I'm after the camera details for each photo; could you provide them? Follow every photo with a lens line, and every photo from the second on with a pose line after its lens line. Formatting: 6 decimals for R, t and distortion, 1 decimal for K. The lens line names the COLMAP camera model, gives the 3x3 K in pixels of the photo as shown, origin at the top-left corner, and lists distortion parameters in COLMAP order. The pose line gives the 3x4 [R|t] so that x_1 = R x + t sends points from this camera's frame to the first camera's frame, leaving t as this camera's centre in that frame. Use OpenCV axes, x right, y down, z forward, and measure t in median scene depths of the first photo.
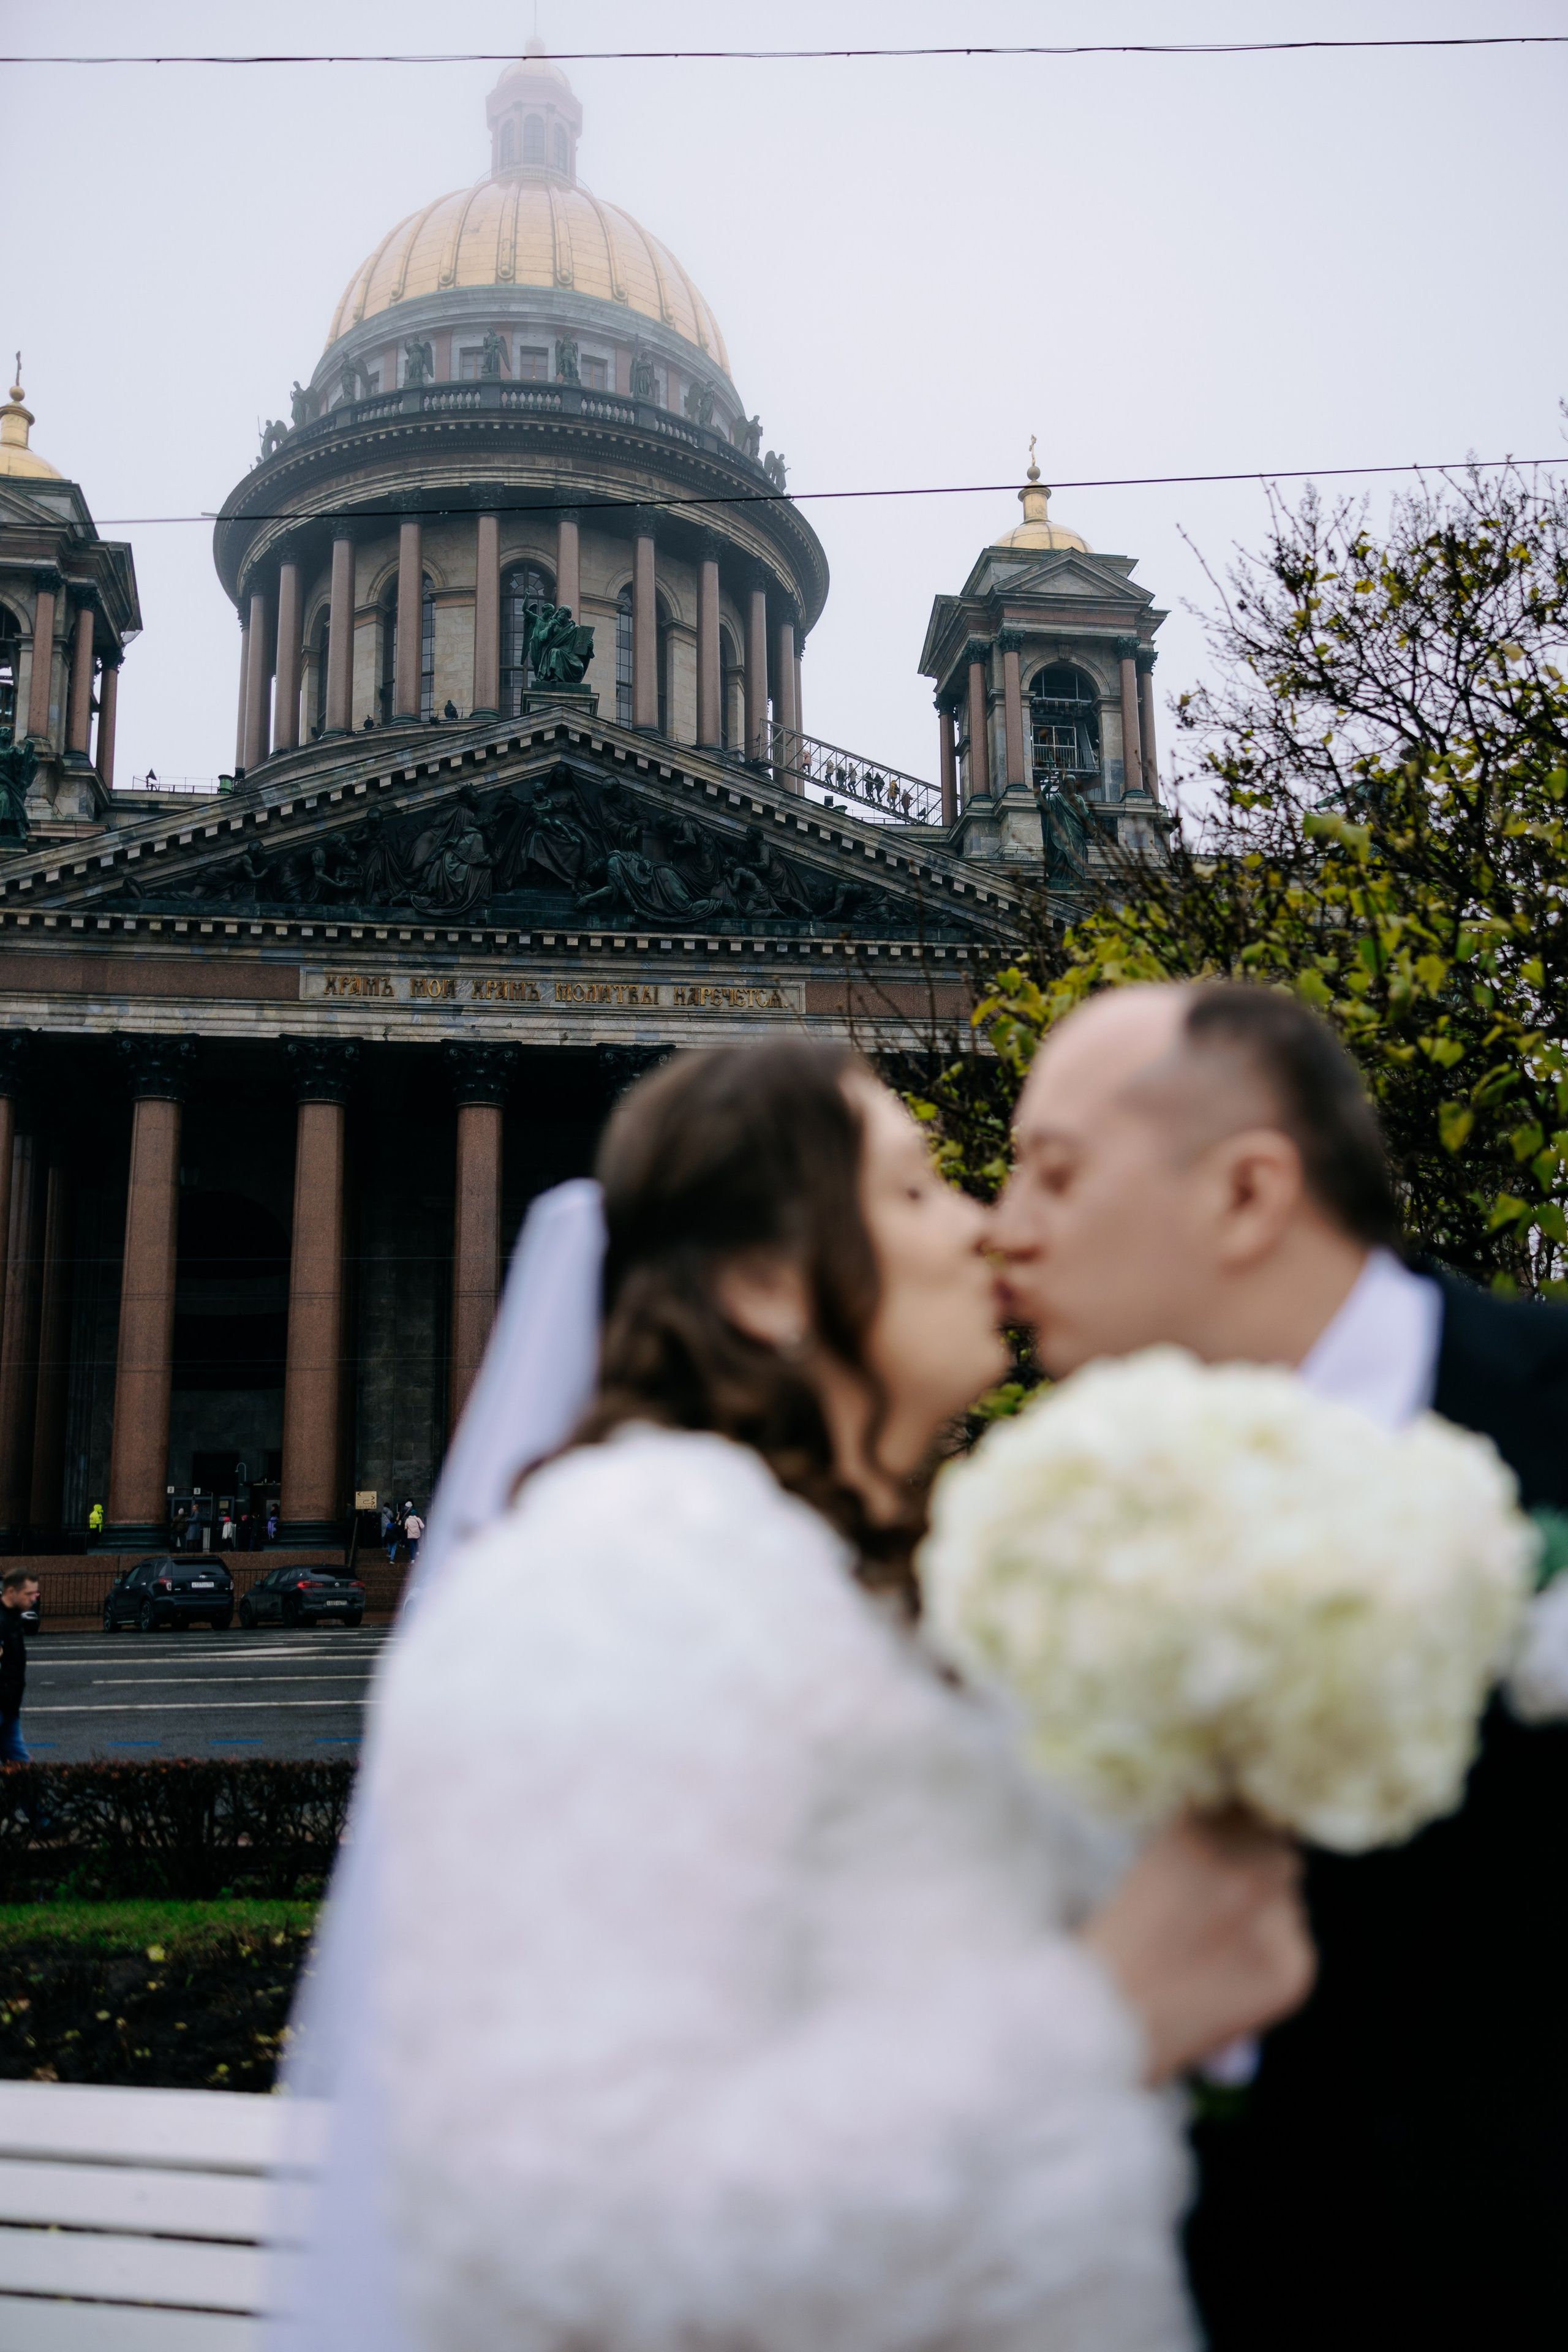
lens RADIAL K [[1796.7, 0, 755.9], [0, 1796.7, 1174.9], [0, 0, 1]] dist [0.010795, 0.001326]
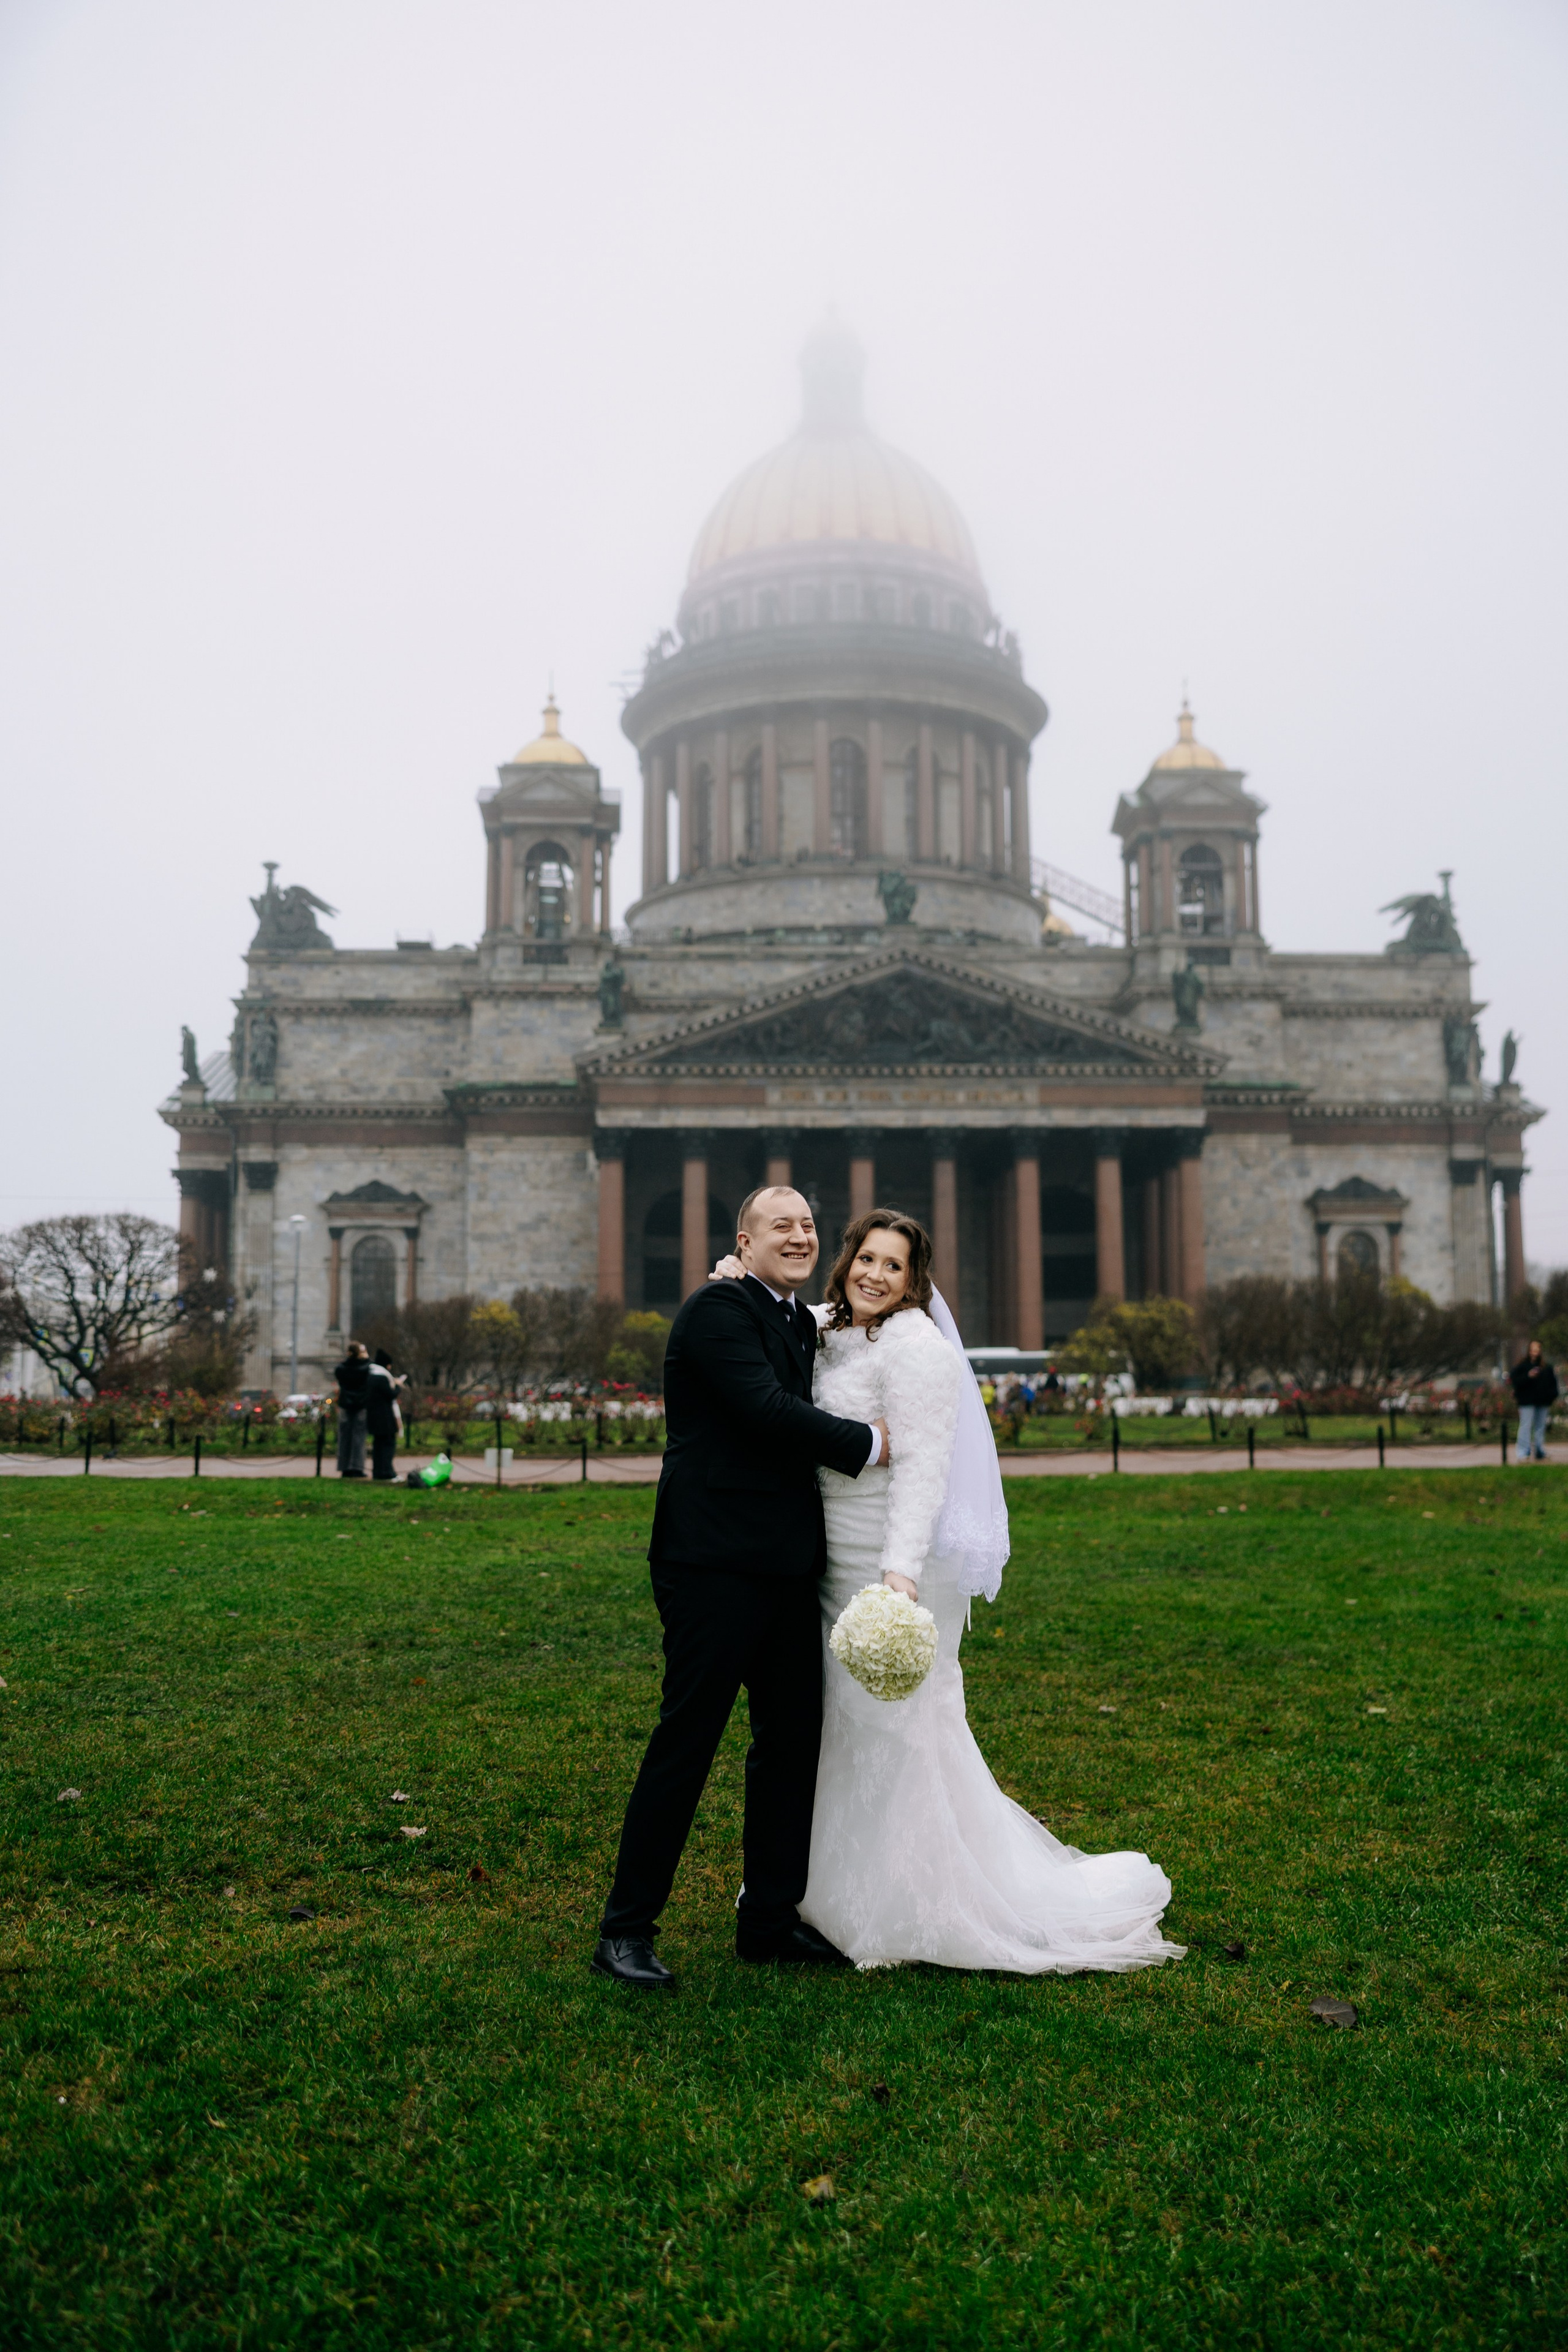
lens RADIAL K [[1896.0, 0, 784.7], [0, 1896.0, 1218.5], [0, 0, 1]] dist [-0.007810, -0.002563]
pose [[0.995371, -0.002113, -0.096083, -0.033924], [0.012201, 0.994448, 0.104523, -0.140847], [0.095329, -0.105211, 0.989870, -0.737857]]
